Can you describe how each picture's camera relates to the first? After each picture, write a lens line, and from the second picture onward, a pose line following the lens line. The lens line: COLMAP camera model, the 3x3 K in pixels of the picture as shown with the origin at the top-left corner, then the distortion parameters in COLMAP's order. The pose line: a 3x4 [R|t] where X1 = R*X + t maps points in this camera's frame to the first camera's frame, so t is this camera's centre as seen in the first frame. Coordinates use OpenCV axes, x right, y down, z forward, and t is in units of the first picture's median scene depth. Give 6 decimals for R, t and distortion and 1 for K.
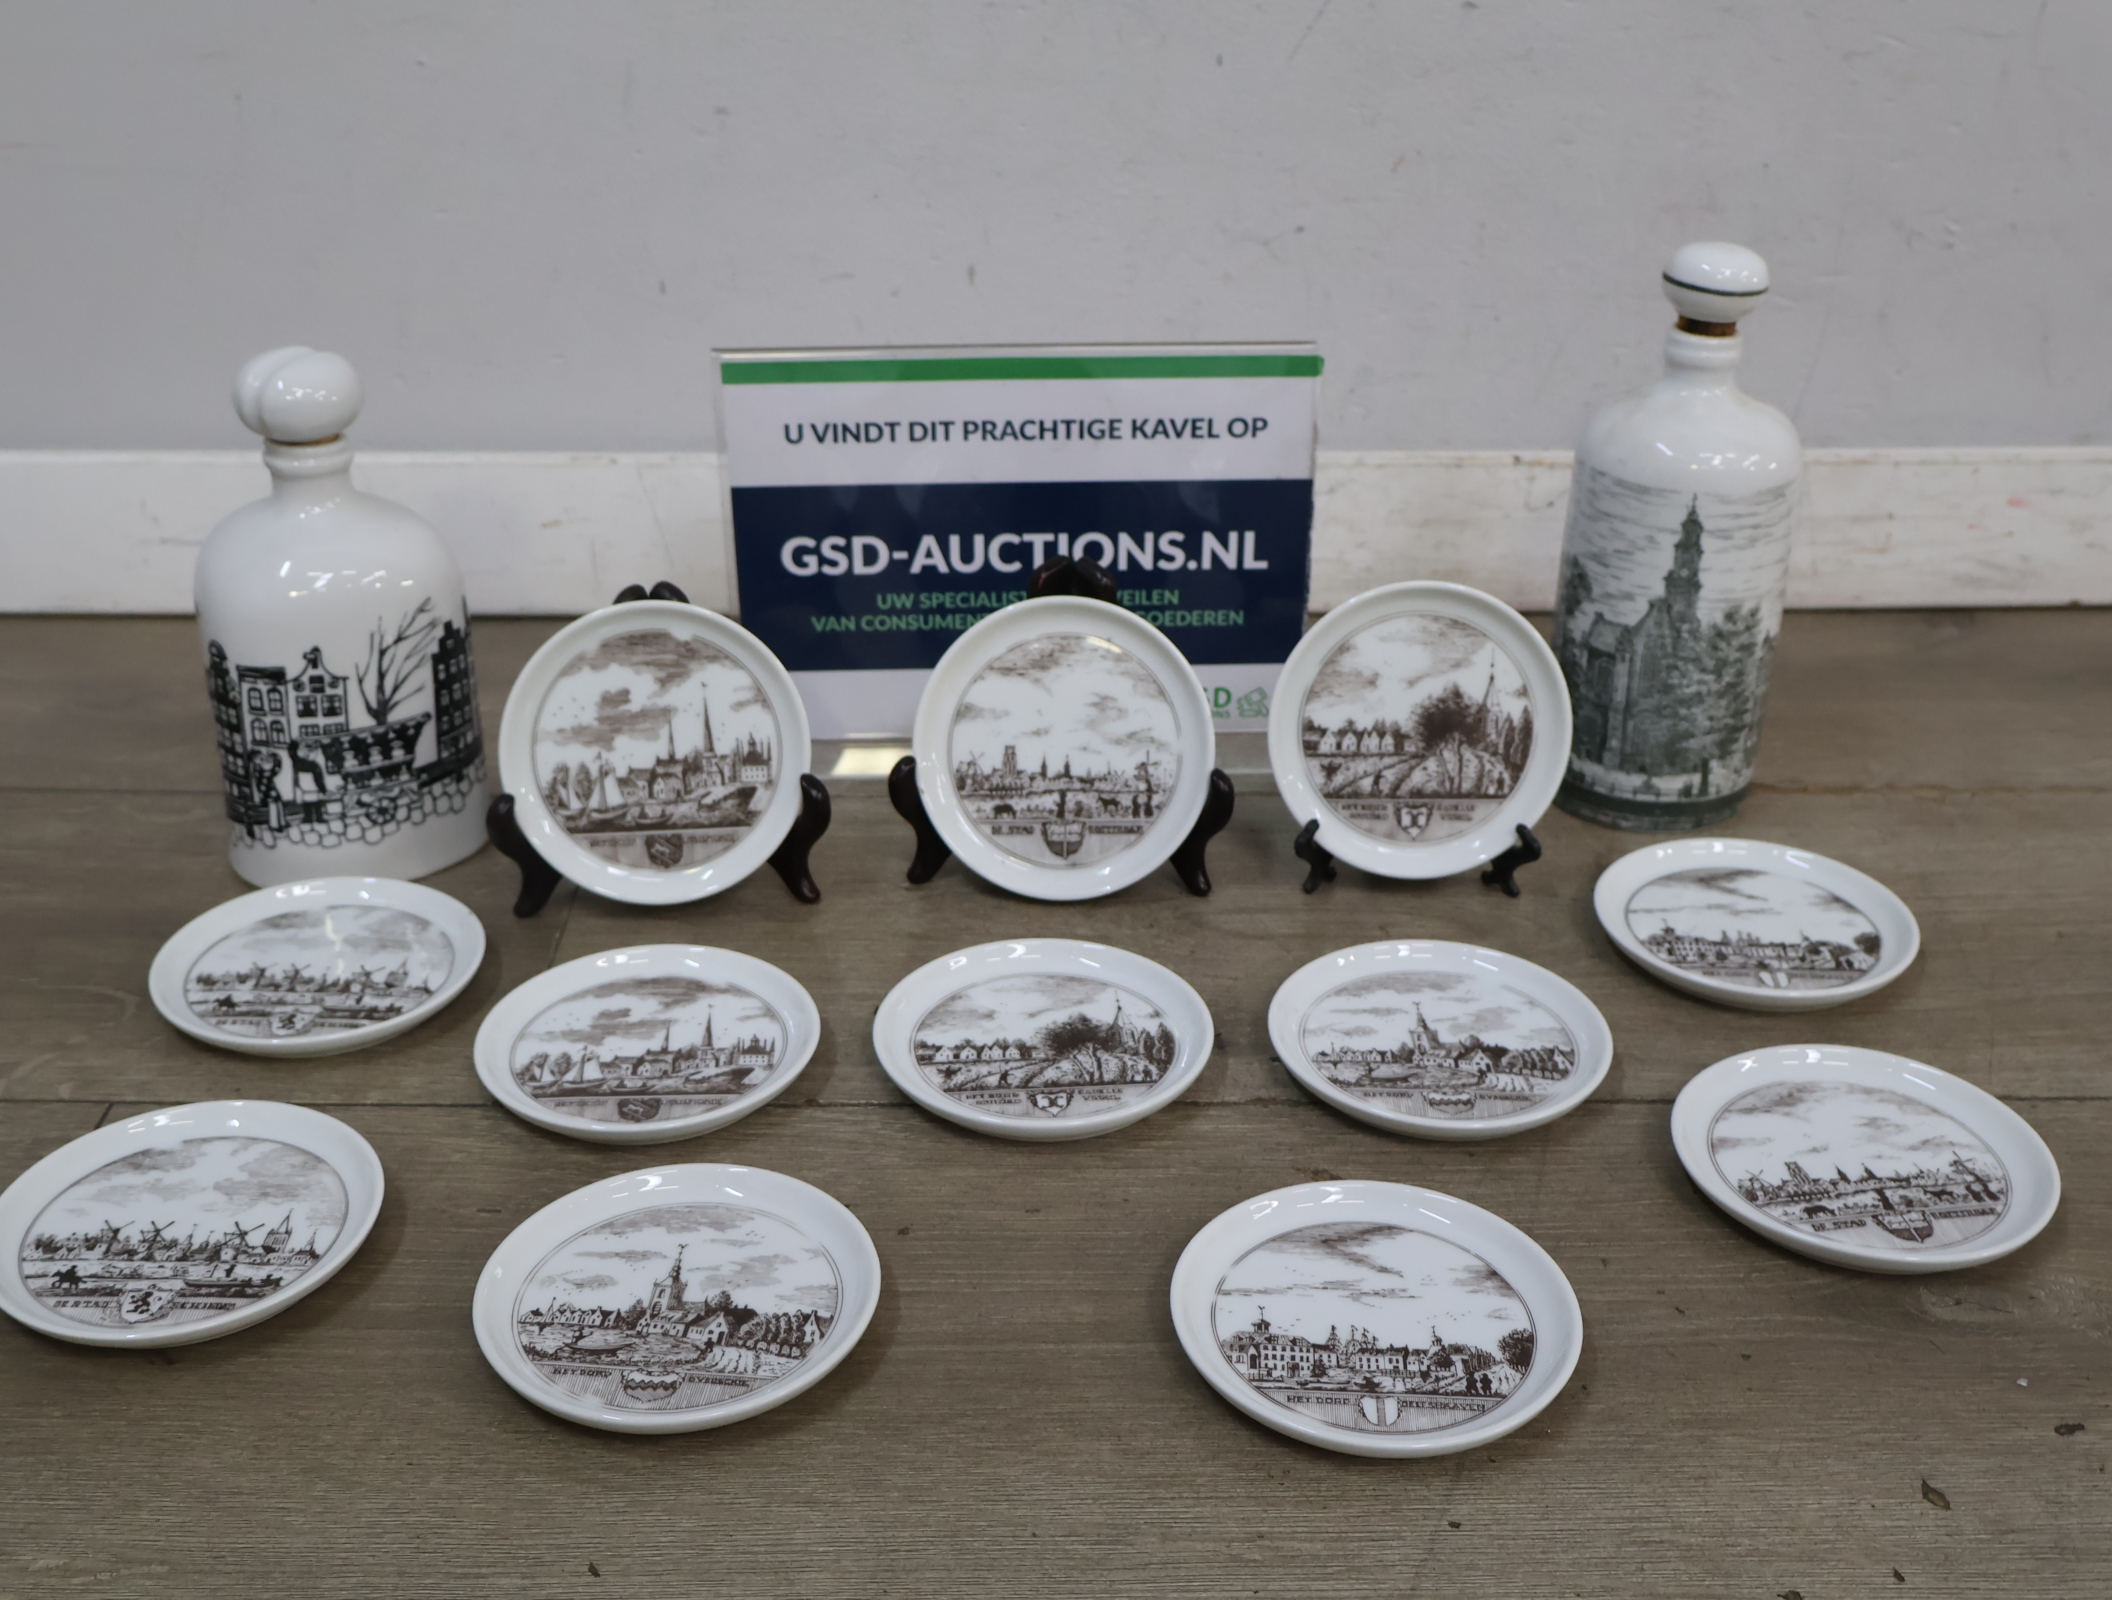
lens RADIAL K [[2239.5, 0, 1054.4], [0, 2239.5, 805.0], [0, 0, 1]] dist [0.019883, 0.000000]
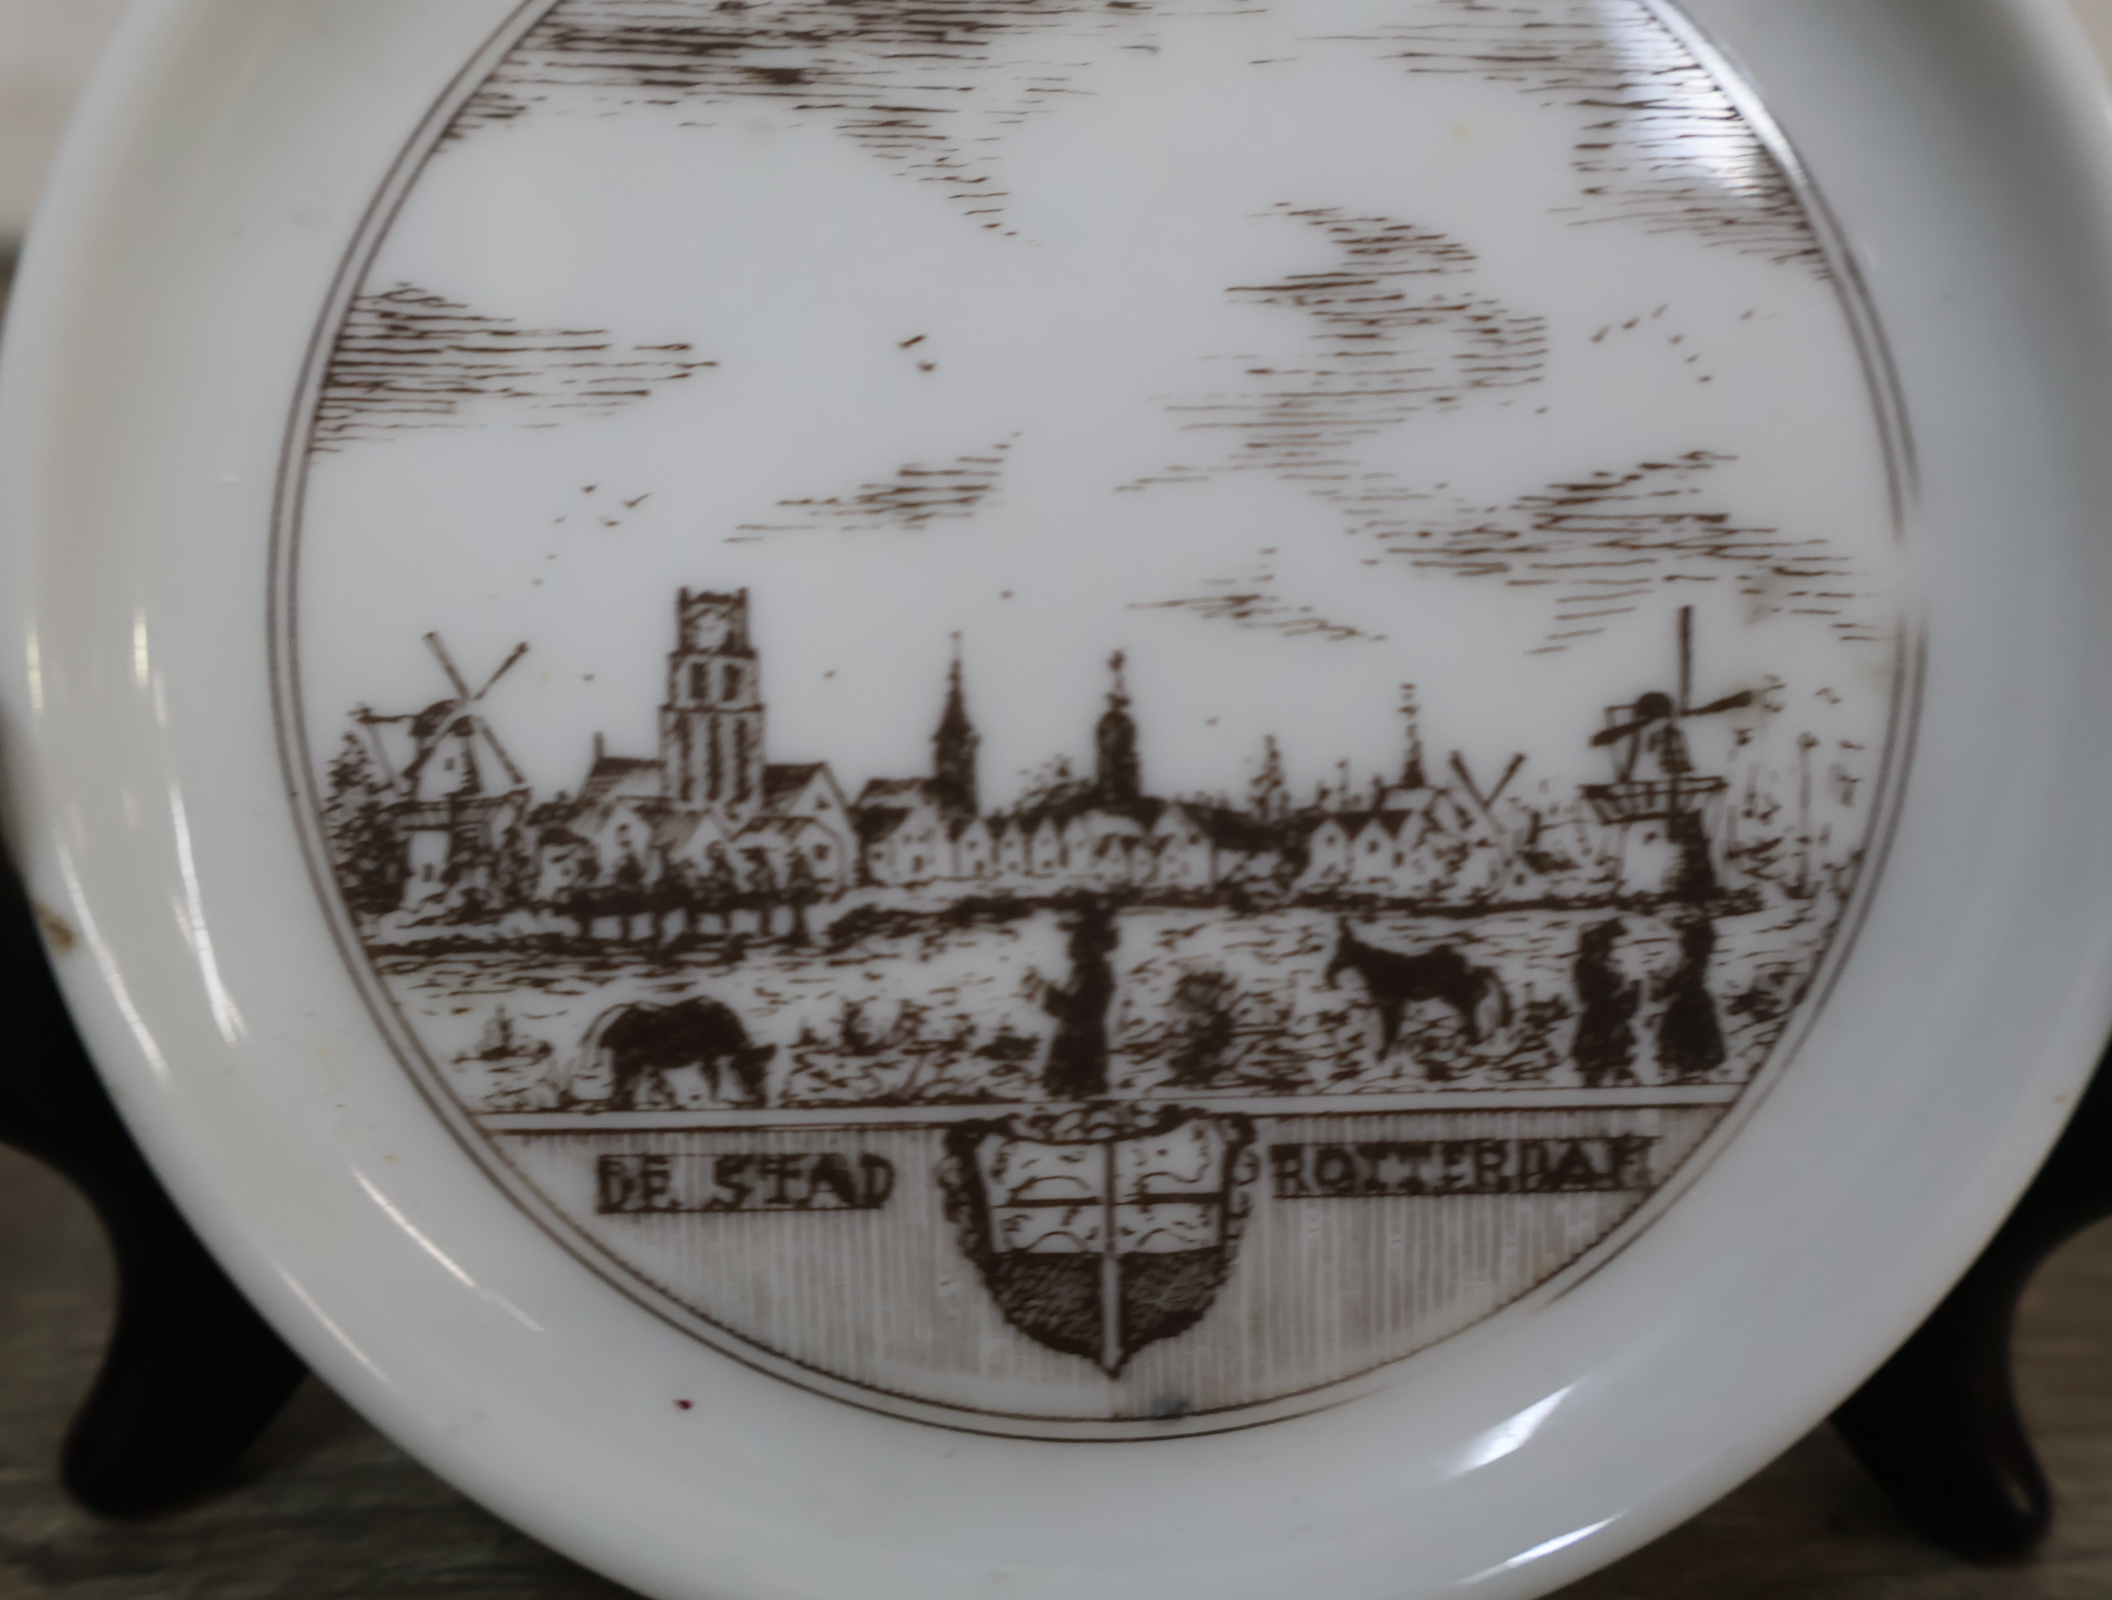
lens RADIAL K [[2239.5, 0, 1031.4], [0, 2239.5, 746.0], [0, 0, 1]] dist [0.019883, 0.000000]
pose [[0.998130, -0.018390, 0.058297, -0.008065], [0.018203, 0.999827, 0.003740, -0.016950], [-0.058355, -0.002672, 0.998292, 0.858780]]
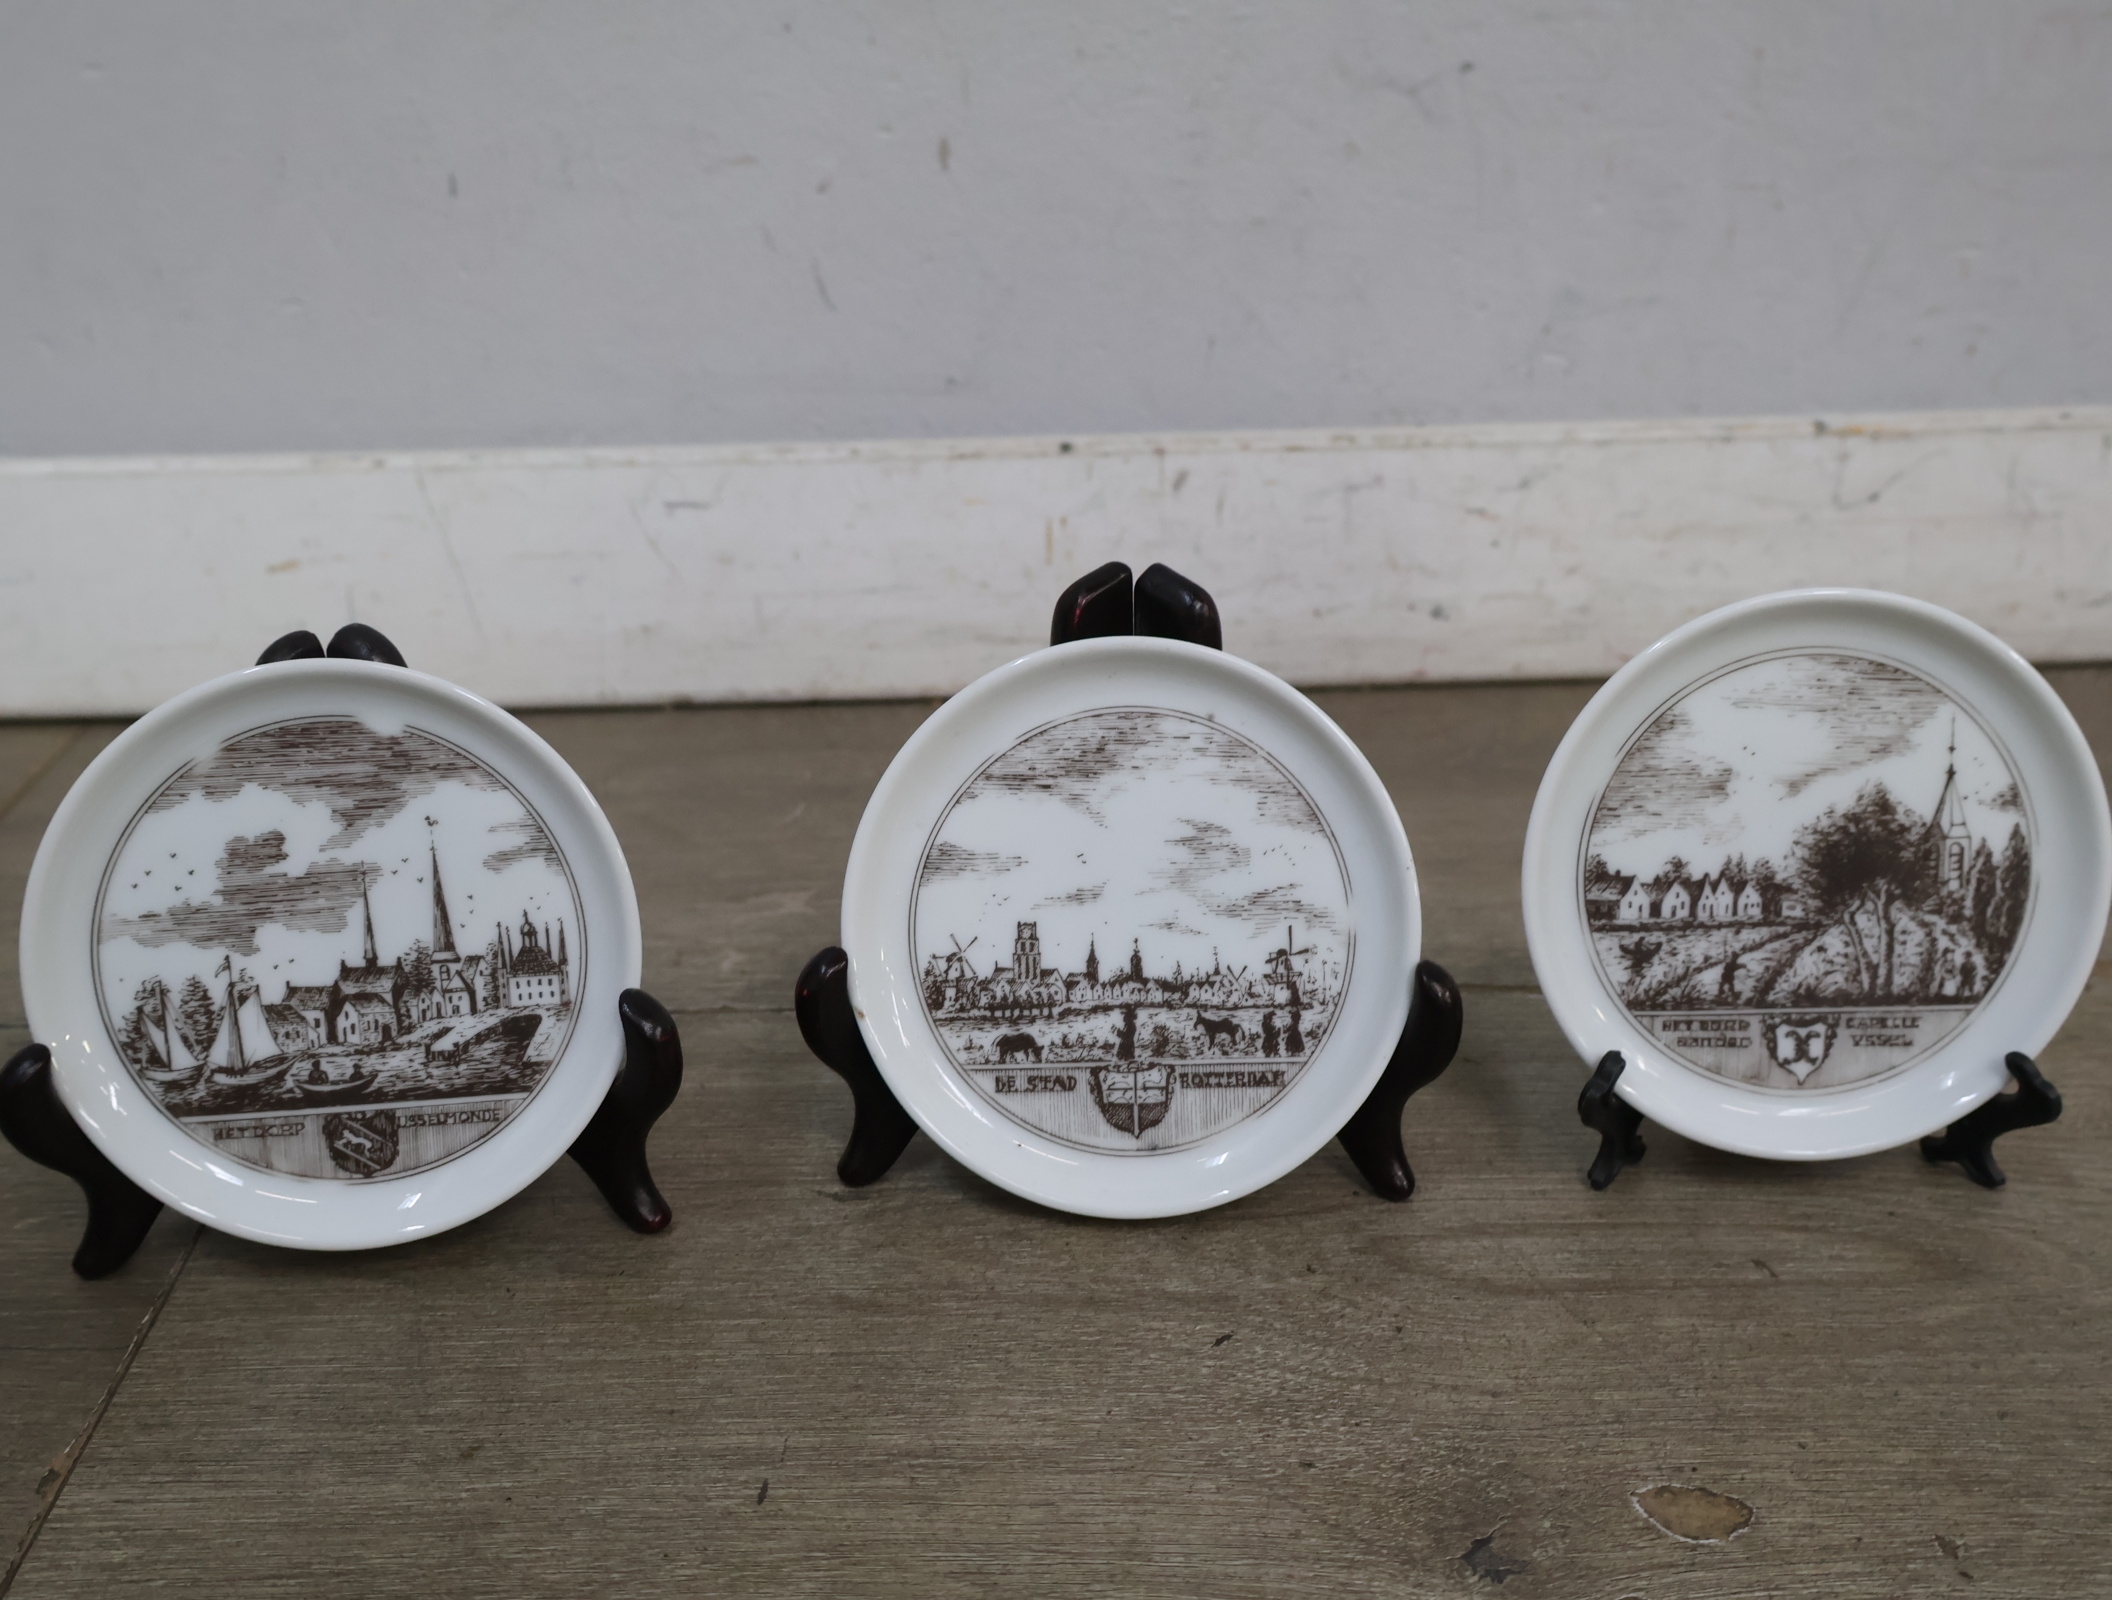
lens RADIAL K [[2239.5, 0, 1047.6], [0, 2239.5, 812.6], [0, 0, 1]] dist [0.019883, 0.000000]
pose [[0.999733, -0.022869, -0.003175, -0.012622], [0.022694, 0.998636, -0.047028, -0.027508], [0.004246, 0.046943, 0.998889, 0.474737]]
